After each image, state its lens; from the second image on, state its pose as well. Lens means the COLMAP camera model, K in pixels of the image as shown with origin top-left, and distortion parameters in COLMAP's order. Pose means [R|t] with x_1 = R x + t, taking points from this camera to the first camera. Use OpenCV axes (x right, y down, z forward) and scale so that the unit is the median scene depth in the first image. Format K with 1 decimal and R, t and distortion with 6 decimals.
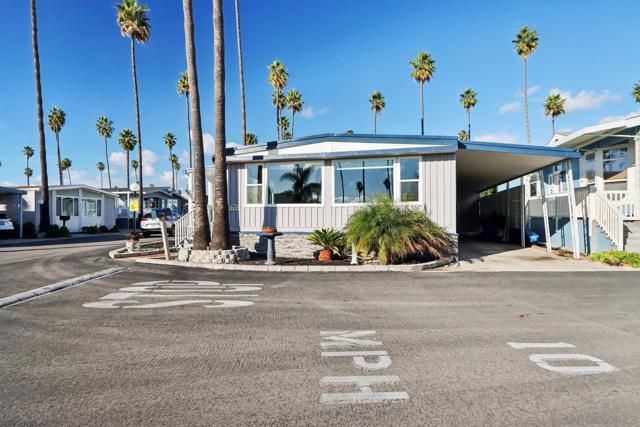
lens RADIAL K [[357.8, 0, 322.2], [0, 357.8, 216.9], [0, 0, 1]] dist [-0.011057, 0.000217]
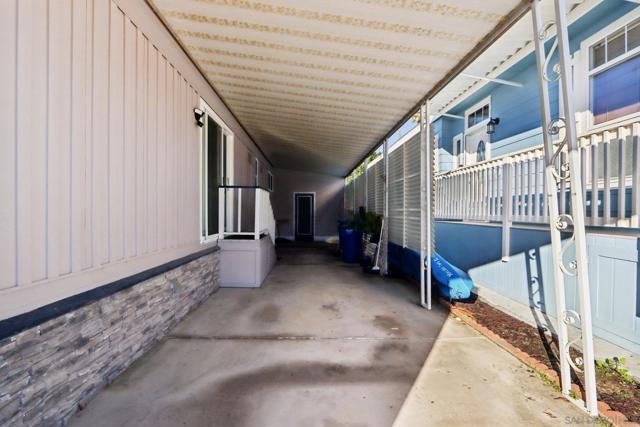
lens RADIAL K [[297.5, 0, 320.3], [0, 297.5, 214.1], [0, 0, 1]] dist [-0.007936, 0.003287]
pose [[0.959818, 0.001024, 0.280621, 0.390979], [-0.003422, 0.999962, 0.008052, -0.007429], [-0.280602, -0.008689, 0.959785, 0.768052]]
